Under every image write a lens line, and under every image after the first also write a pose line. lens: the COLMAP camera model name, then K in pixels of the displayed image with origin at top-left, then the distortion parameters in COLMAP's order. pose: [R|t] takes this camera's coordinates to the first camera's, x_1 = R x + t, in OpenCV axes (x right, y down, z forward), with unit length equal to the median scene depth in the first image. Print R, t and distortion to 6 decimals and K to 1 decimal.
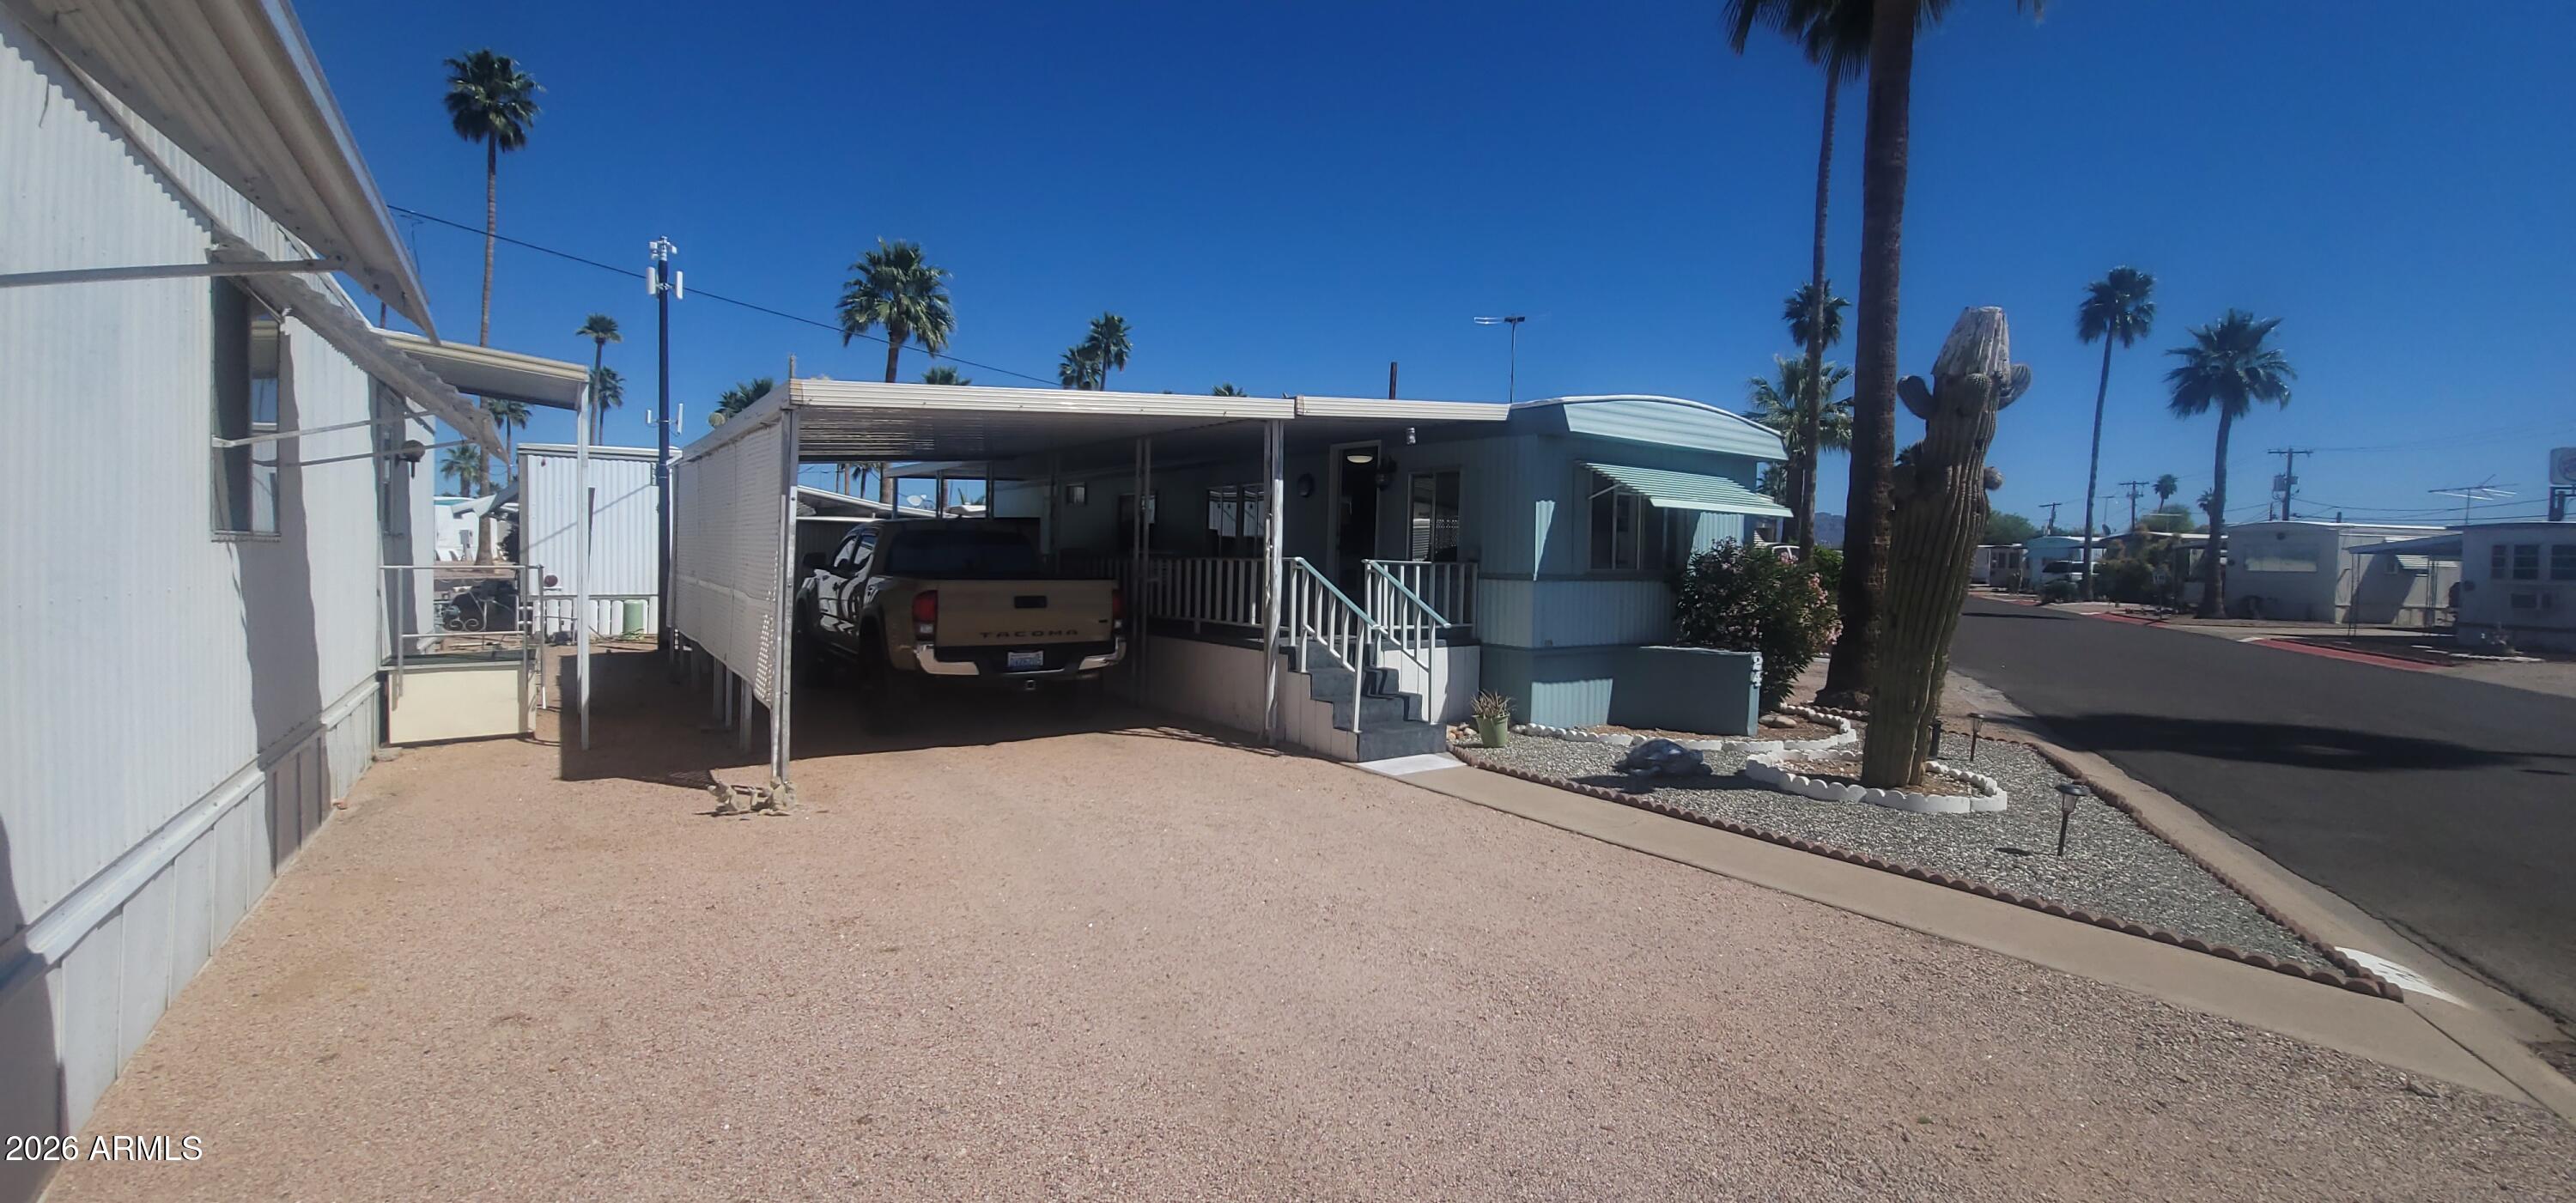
lens RADIAL K [[1028.2, 0, 1303.3], [0, 1028.2, 590.5], [0, 0, 1]] dist [-0.009968, -0.000154]
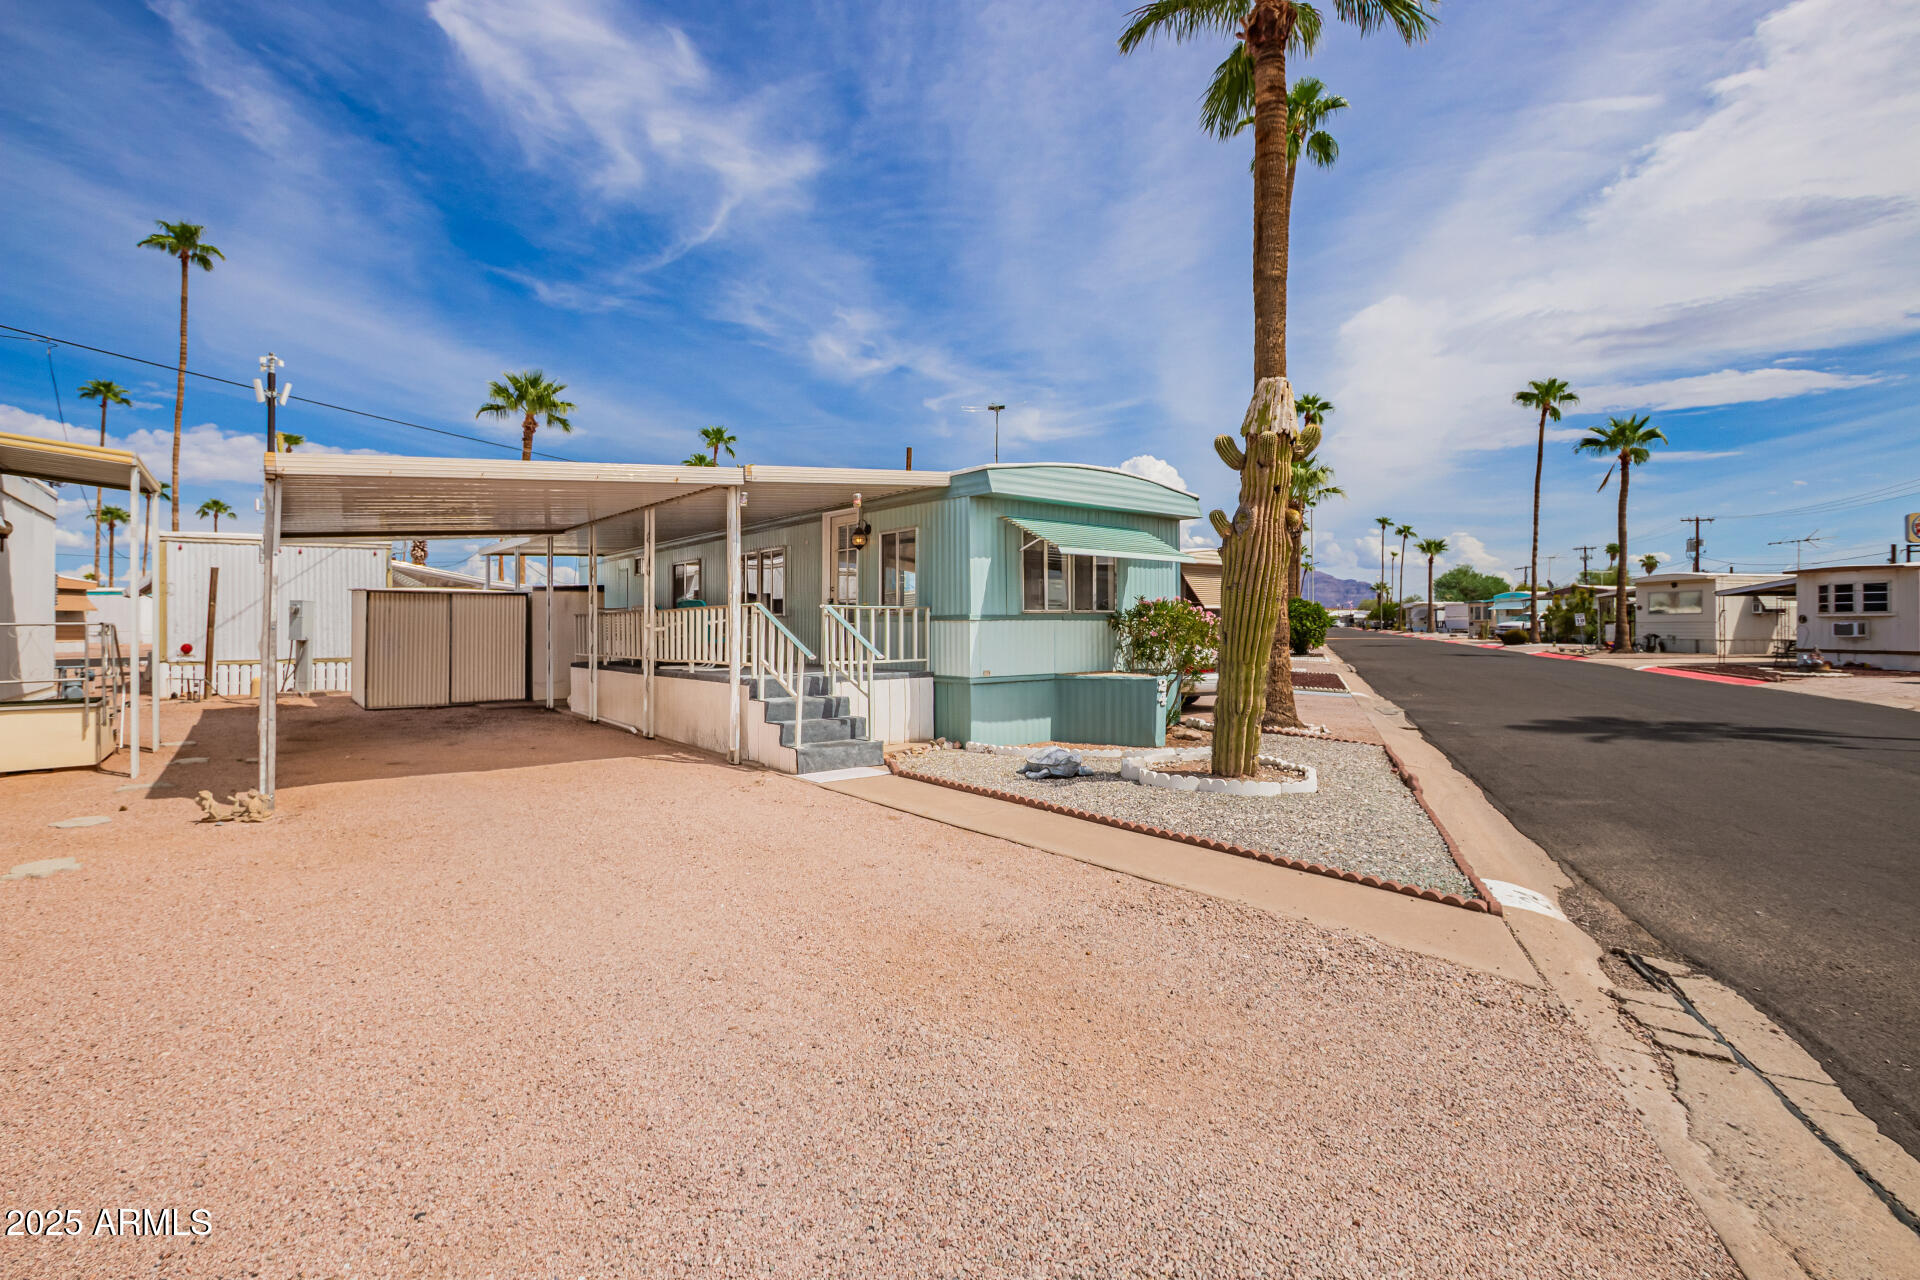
lens RADIAL K [[890.2, 0, 961.2], [0, 890.2, 630.3], [0, 0, 1]] dist [-0.048134, 0.014235]
pose [[0.998982, -0.023594, 0.038445, 0.151844], [0.024769, 0.999231, -0.030389, 0.028721], [-0.037698, 0.031311, 0.998799, -0.016513]]
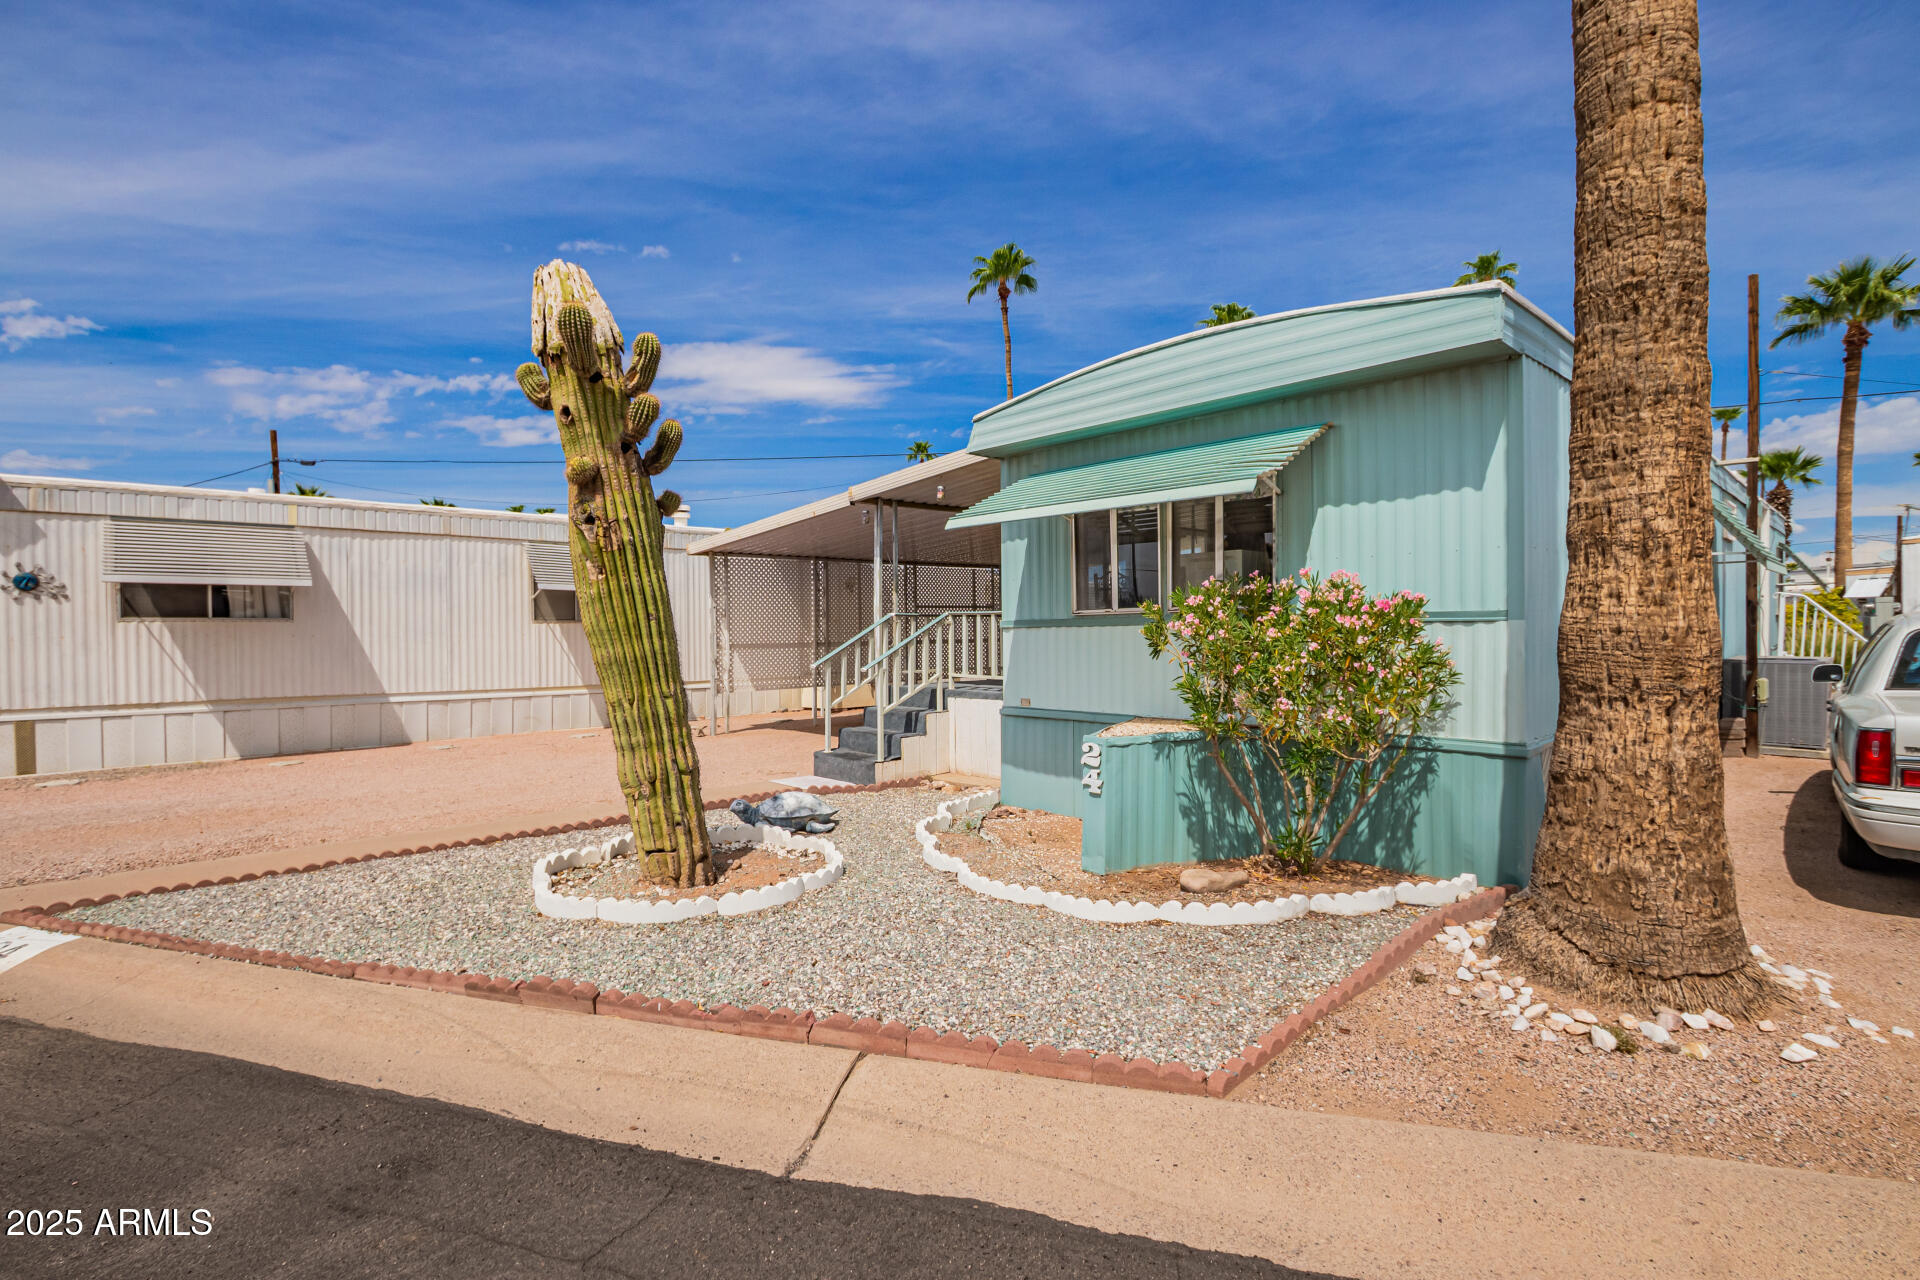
lens RADIAL K [[911.2, 0, 960.0], [0, 911.2, 640.0], [0, 0, 1]] dist [-0.027463, -0.000077]
pose [[0.110201, -0.011127, -0.993847, 0.863052], [-0.018958, 0.999732, -0.013295, 0.010480], [0.993728, 0.020307, 0.109961, 0.769333]]
